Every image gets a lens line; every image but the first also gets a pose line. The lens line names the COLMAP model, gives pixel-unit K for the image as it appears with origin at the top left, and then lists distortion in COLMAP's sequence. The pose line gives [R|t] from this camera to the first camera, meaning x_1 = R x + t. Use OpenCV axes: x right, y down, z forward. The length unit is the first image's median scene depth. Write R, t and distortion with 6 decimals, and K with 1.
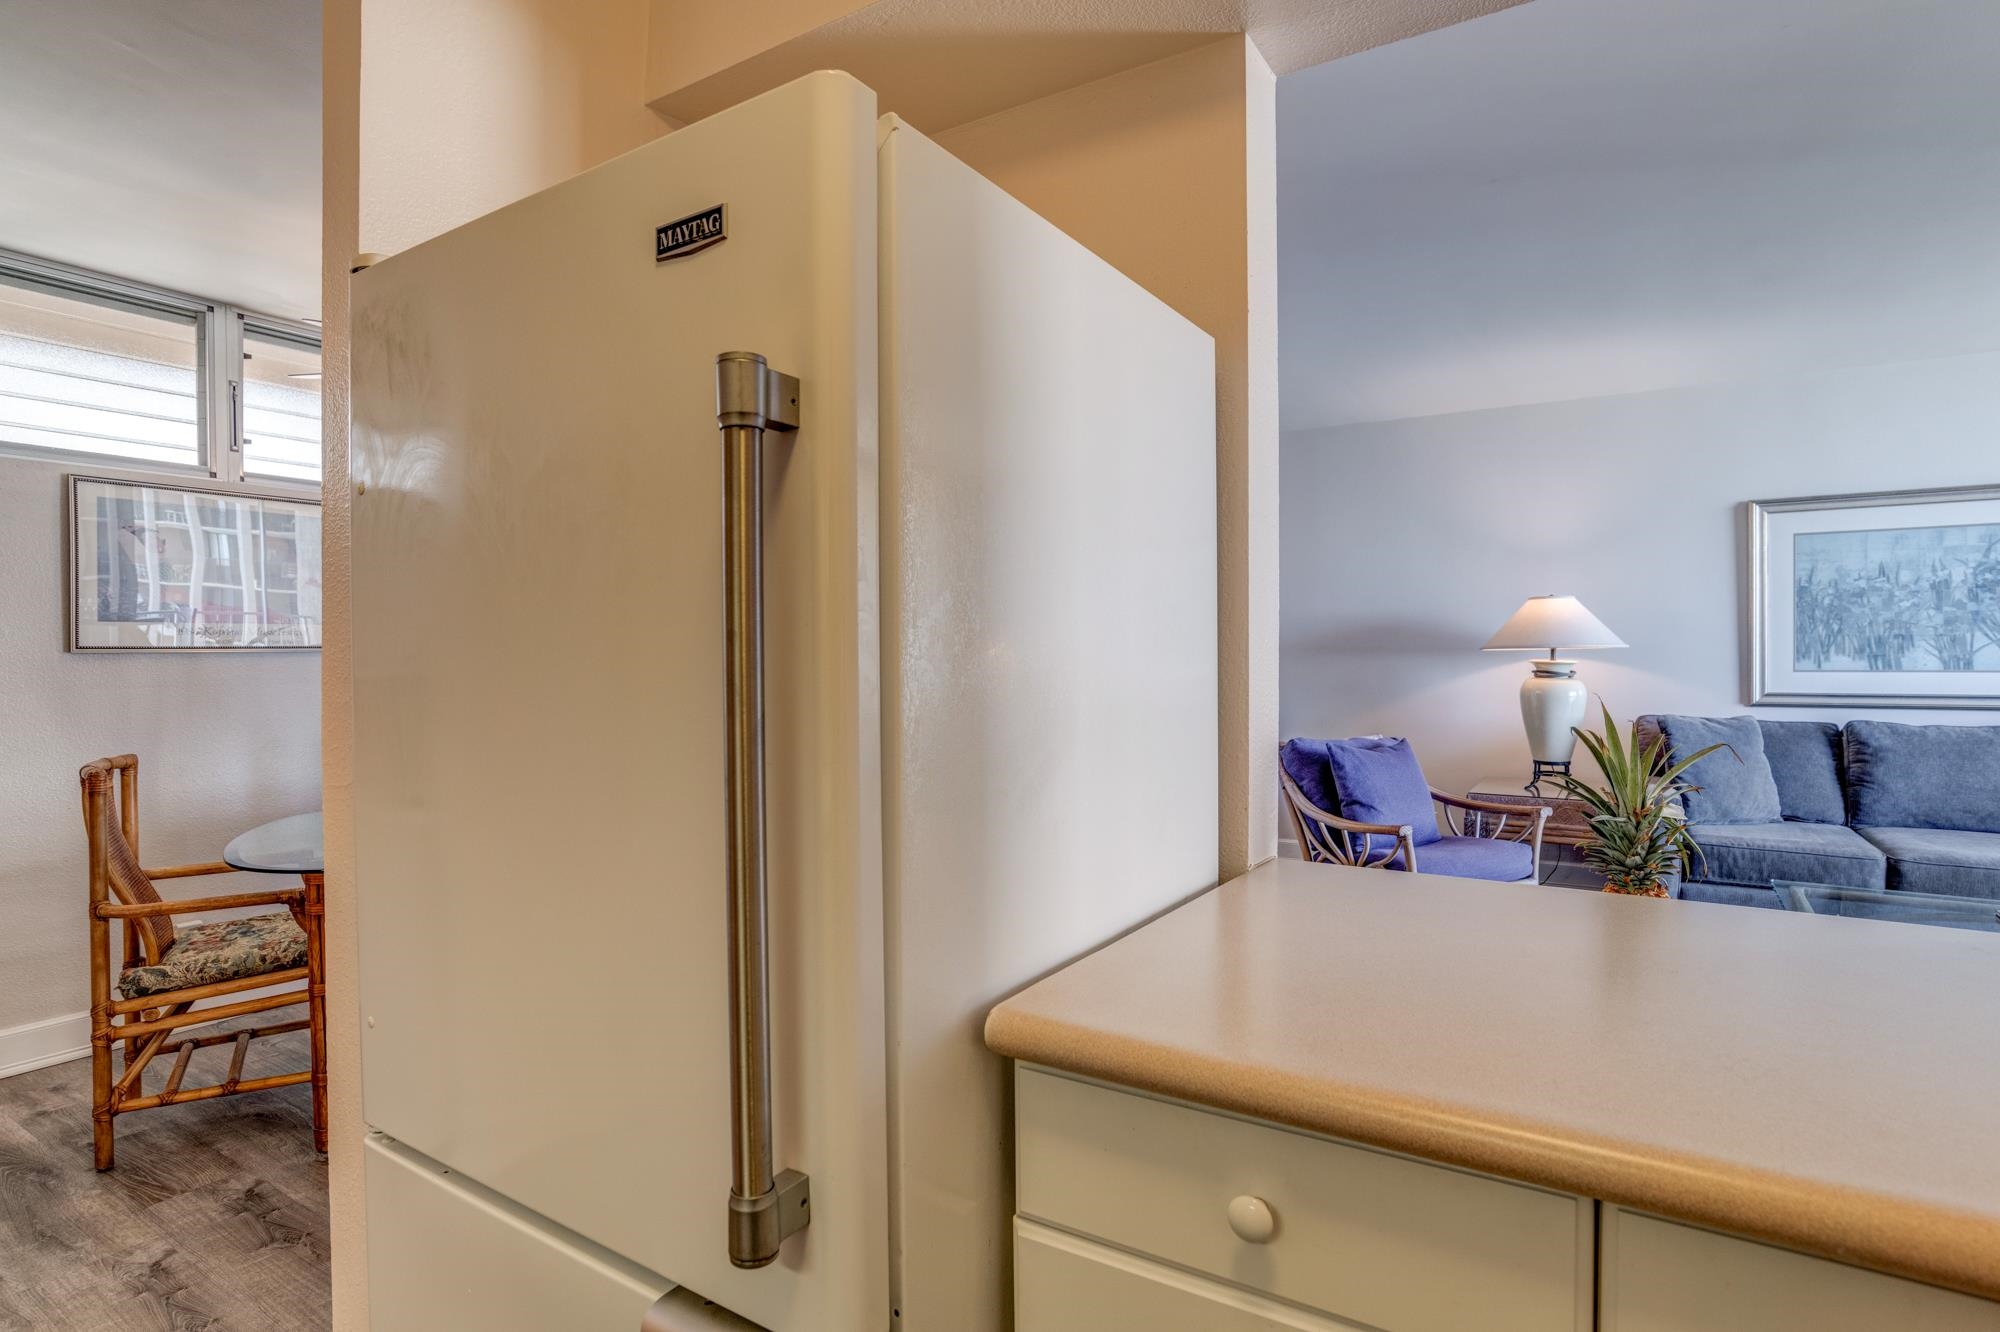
lens RADIAL K [[1028.0, 0, 1013.4], [0, 1028.0, 666.1], [0, 0, 1]] dist [-0.015716, 0.001149]
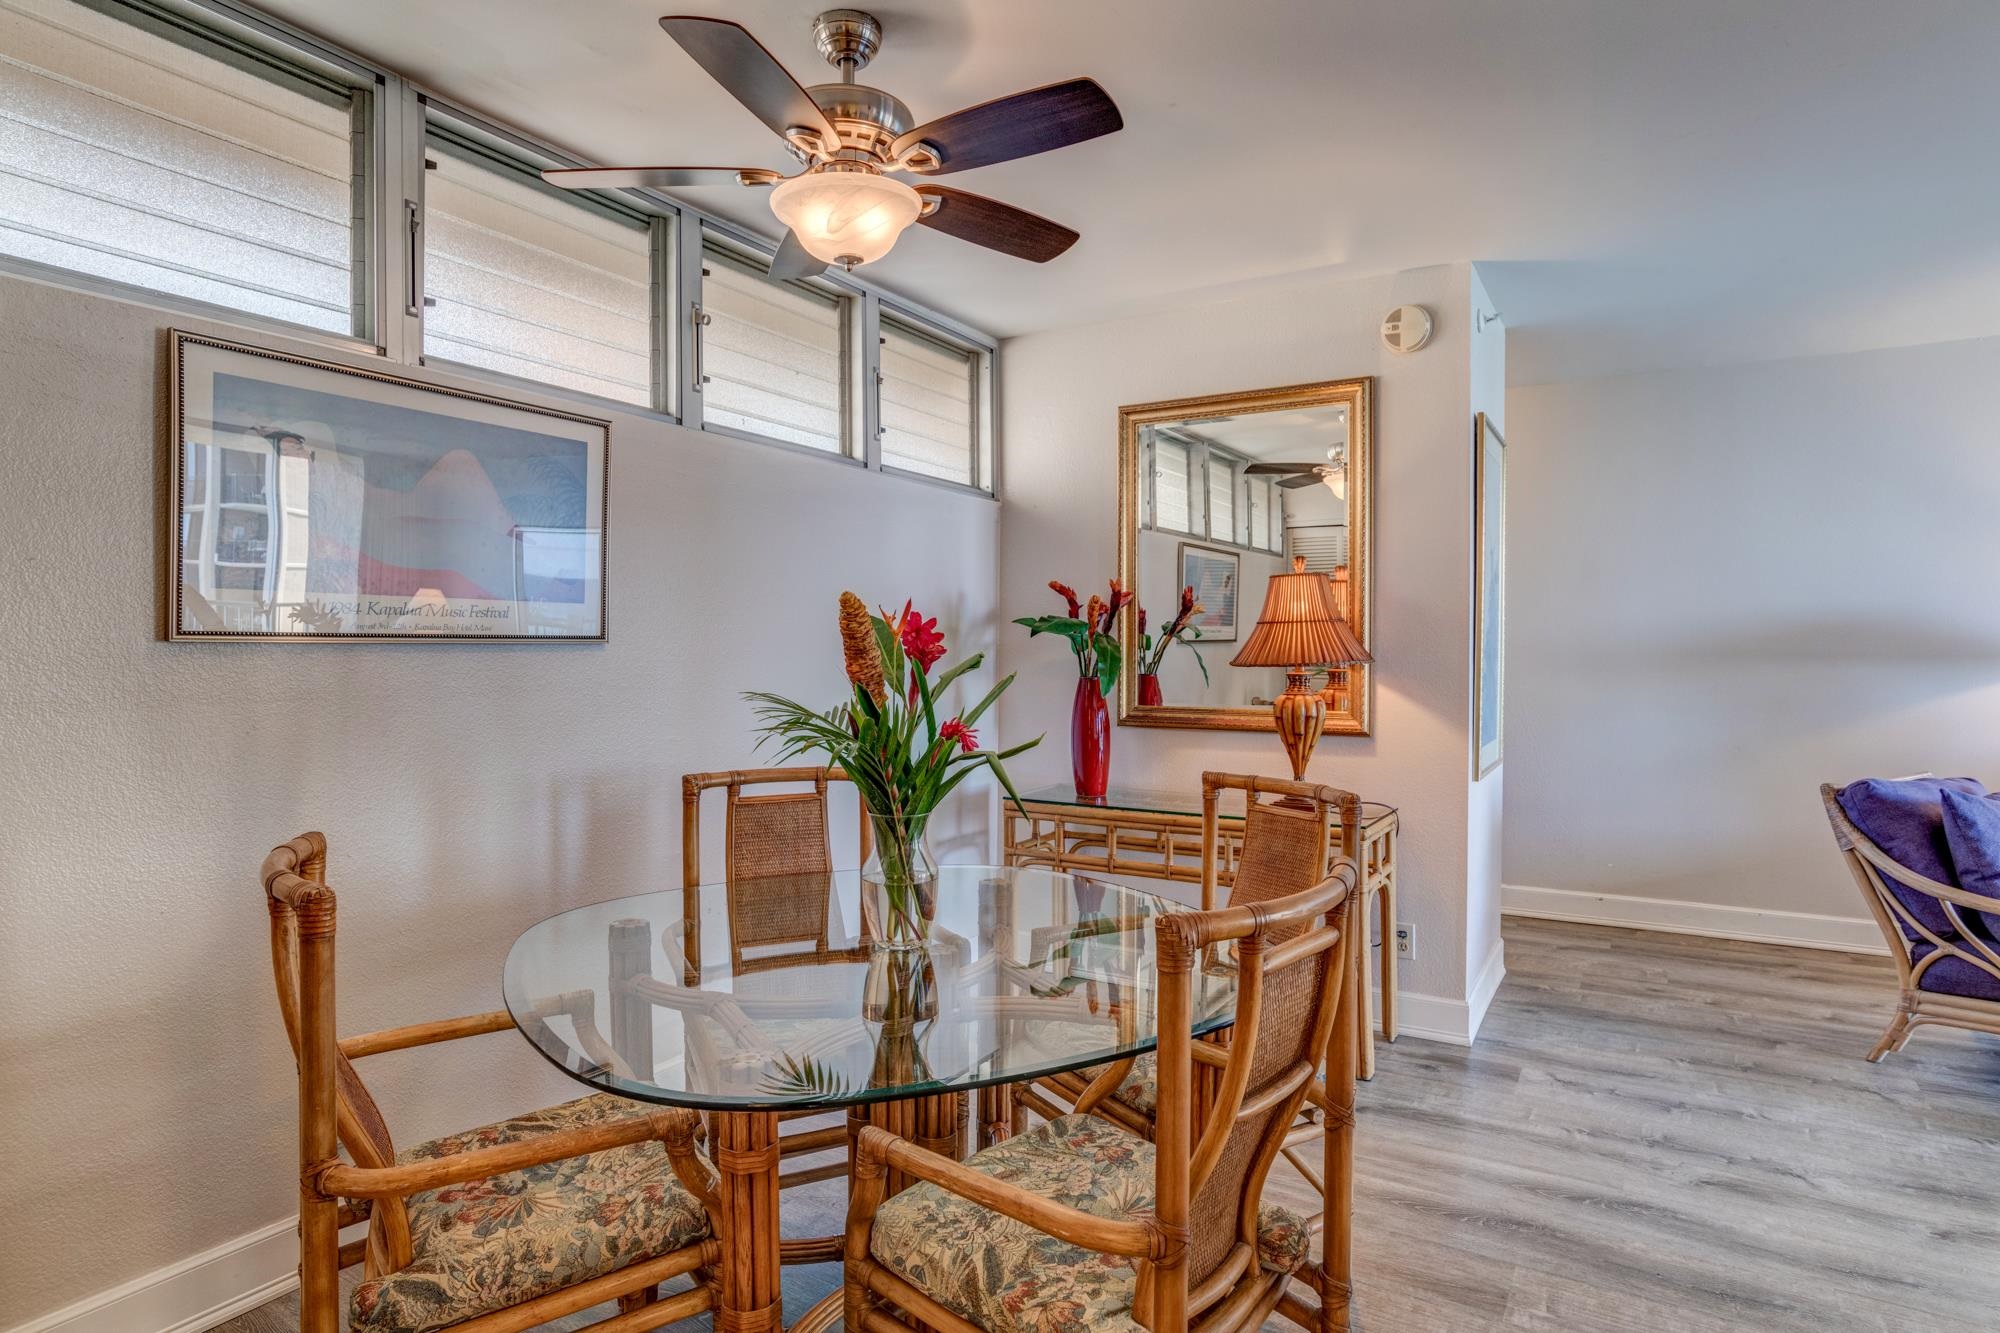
lens RADIAL K [[1090.0, 0, 1019.7], [0, 1090.0, 665.6], [0, 0, 1]] dist [-0.021623, 0.000087]
pose [[0.999636, 0.008750, 0.025529, -0.418295], [-0.008740, 0.999962, -0.000484, -0.003726], [-0.025532, 0.000261, 0.999674, 0.345280]]
